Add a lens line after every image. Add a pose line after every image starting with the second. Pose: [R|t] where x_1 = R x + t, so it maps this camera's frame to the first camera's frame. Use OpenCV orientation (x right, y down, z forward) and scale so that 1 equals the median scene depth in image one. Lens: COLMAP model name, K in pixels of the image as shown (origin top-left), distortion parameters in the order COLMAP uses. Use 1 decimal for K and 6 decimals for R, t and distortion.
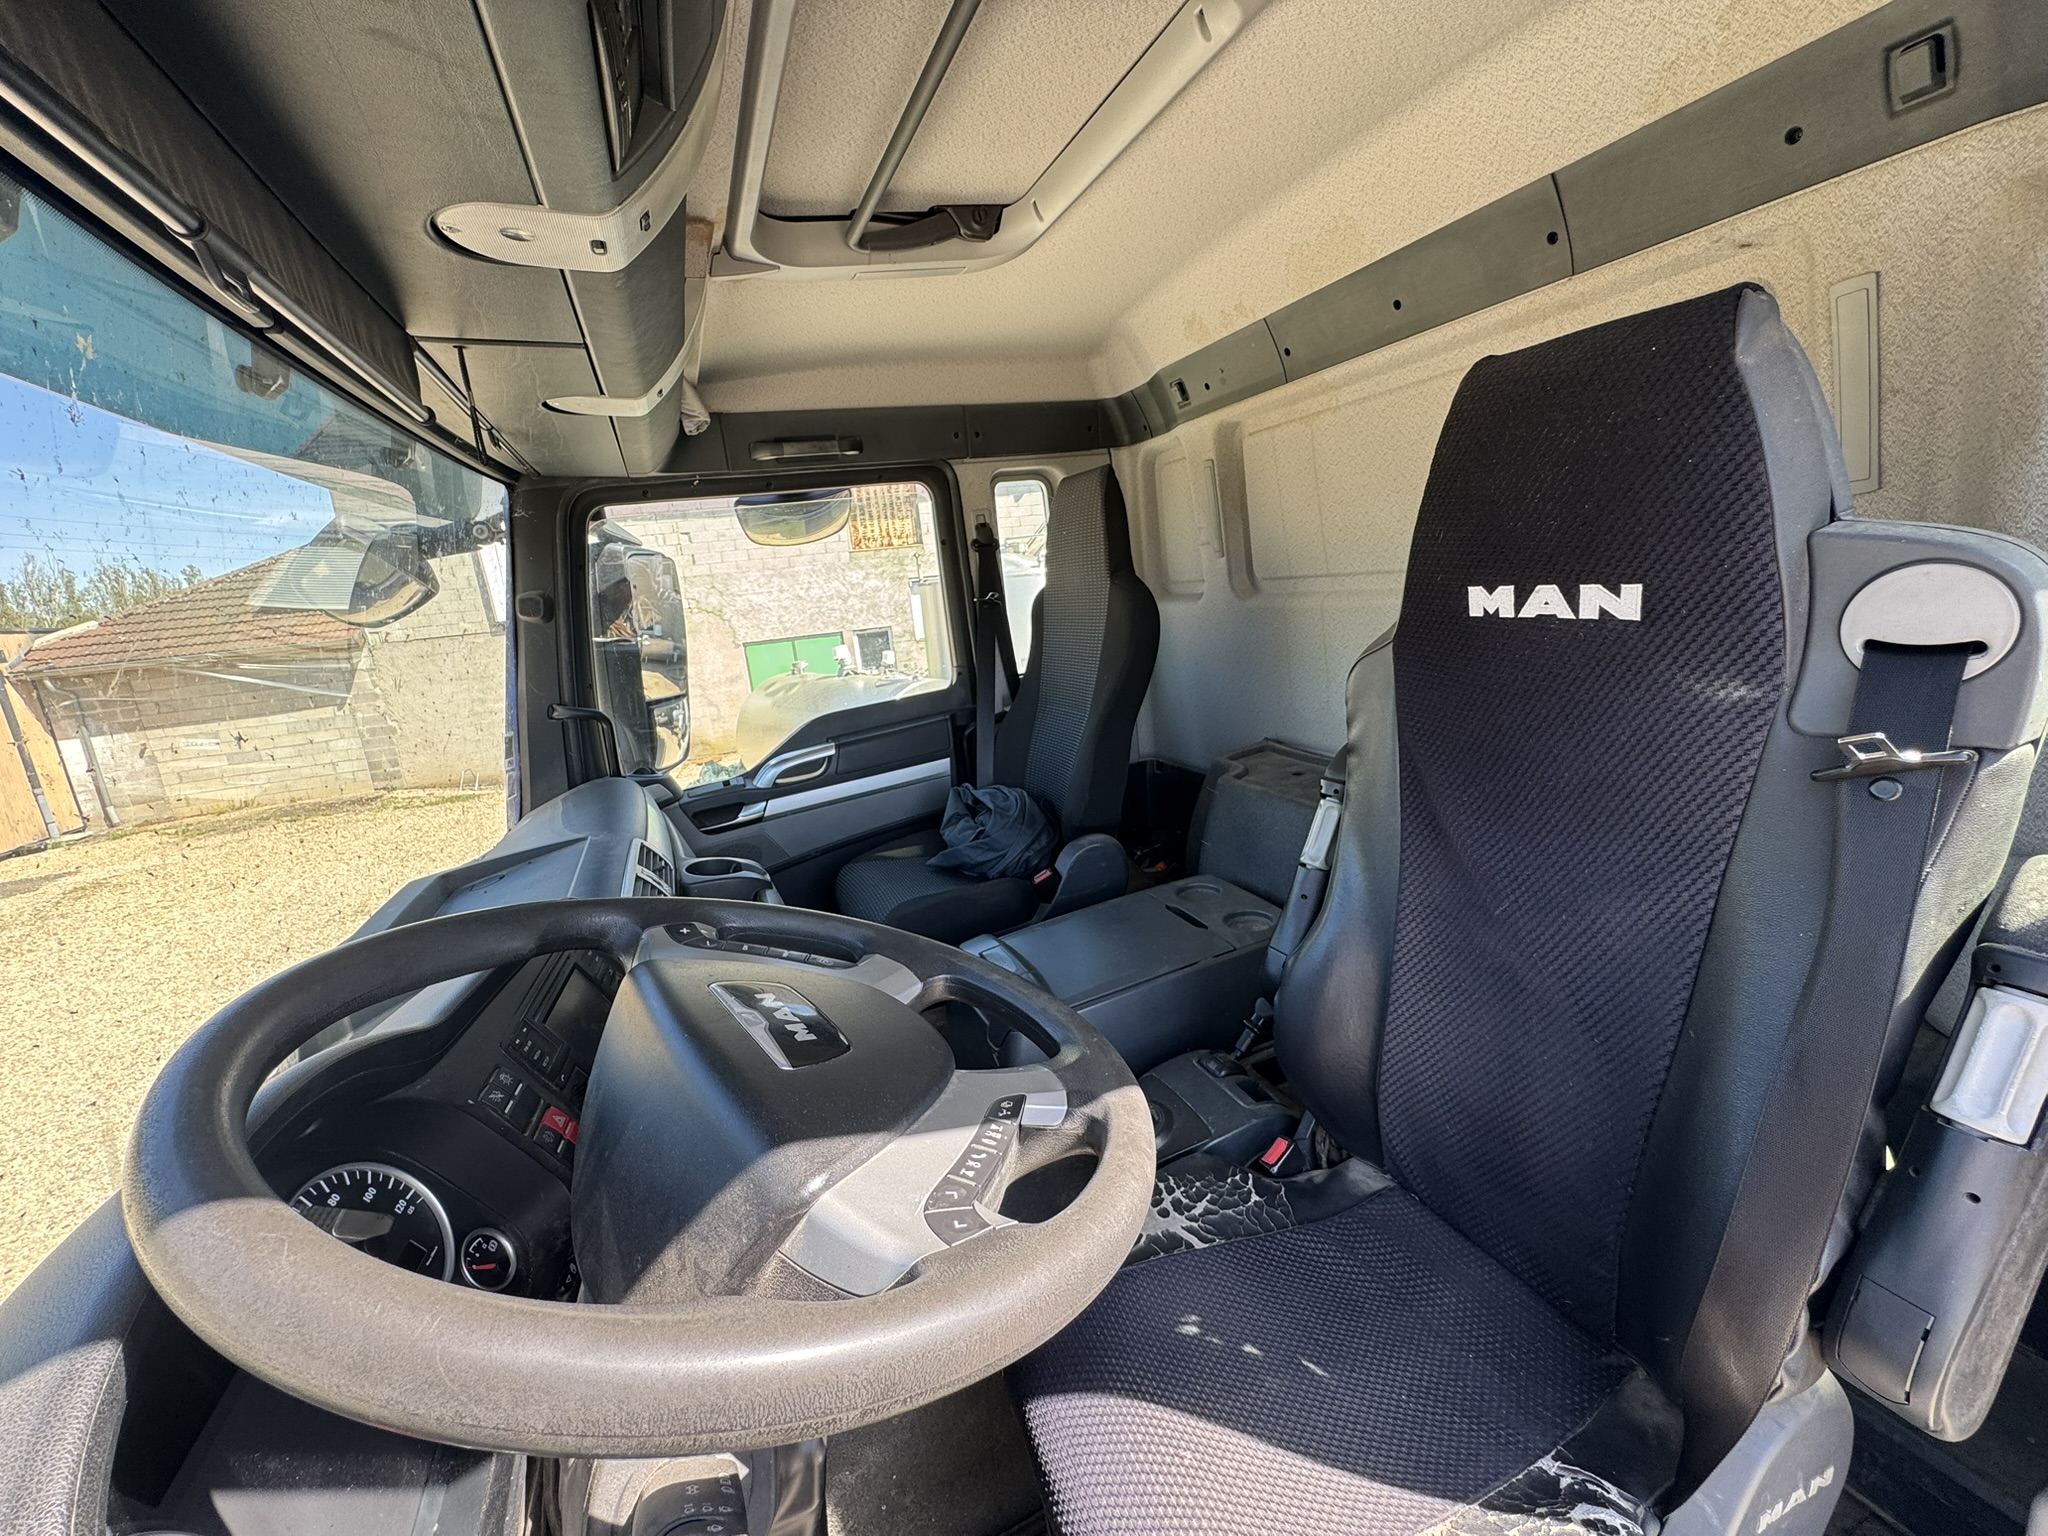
lens RADIAL K [[821.1, 0, 1024.0], [0, 821.1, 768.0], [0, 0, 1]] dist [-0.003755, 0.000171]
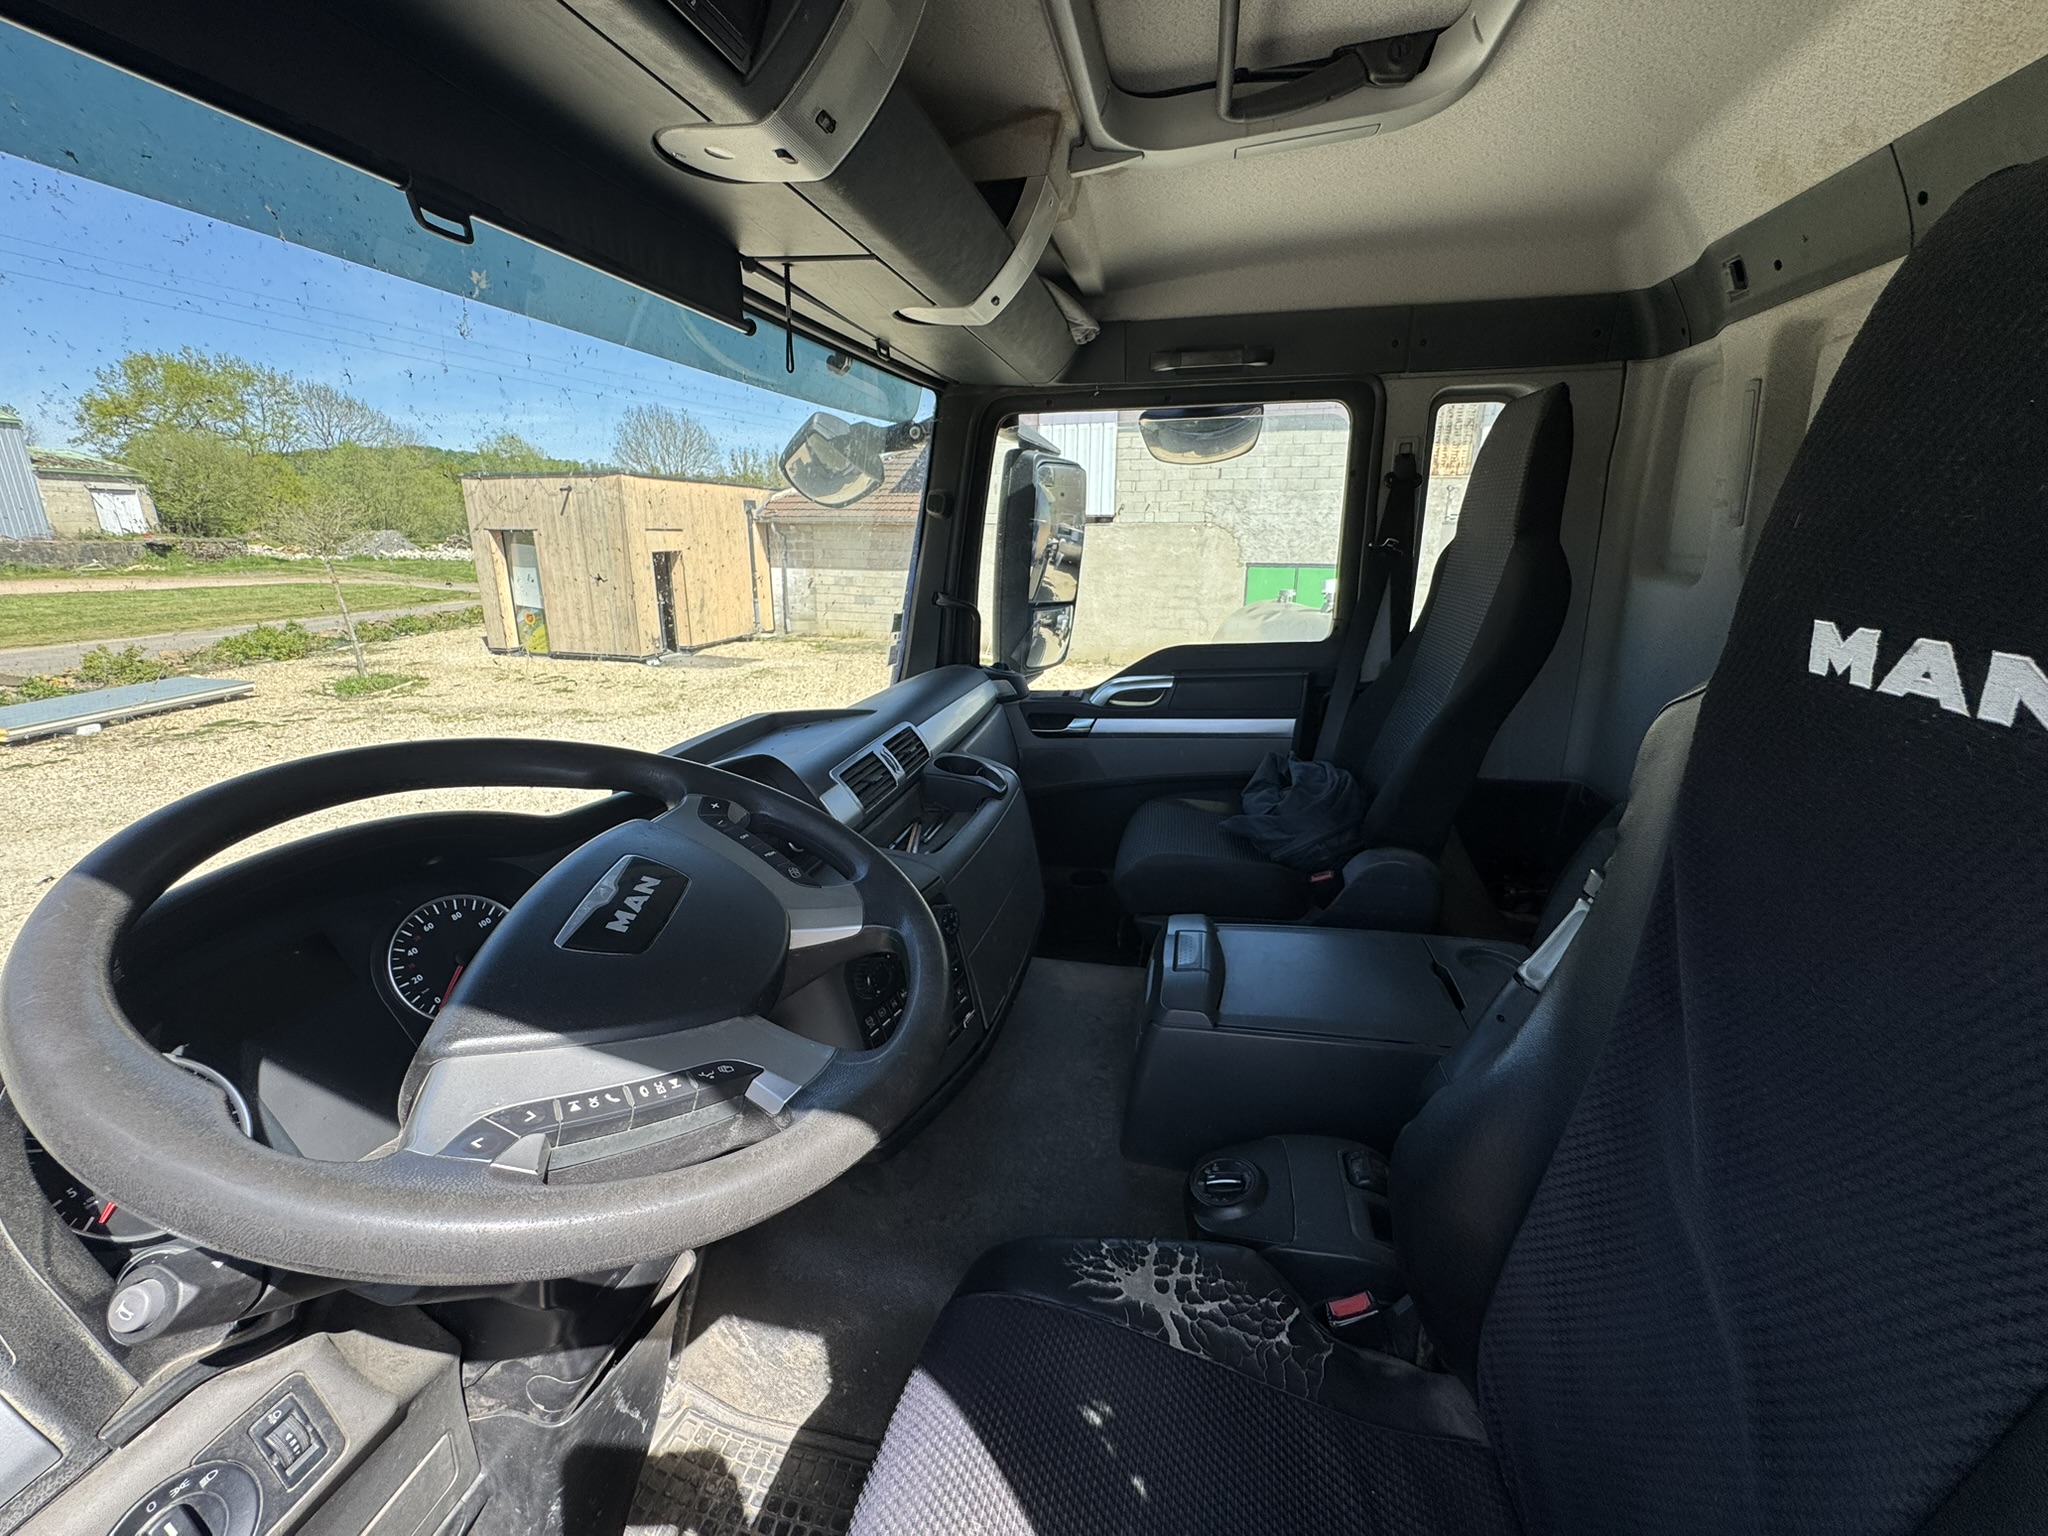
lens RADIAL K [[821.1, 0, 1024.0], [0, 821.1, 768.0], [0, 0, 1]] dist [-0.003755, 0.000171]
pose [[0.813195, 0.261722, -0.519822, 0.178928], [-0.213949, 0.965072, 0.151202, -0.039605], [0.541238, -0.011741, 0.840787, 0.104339]]
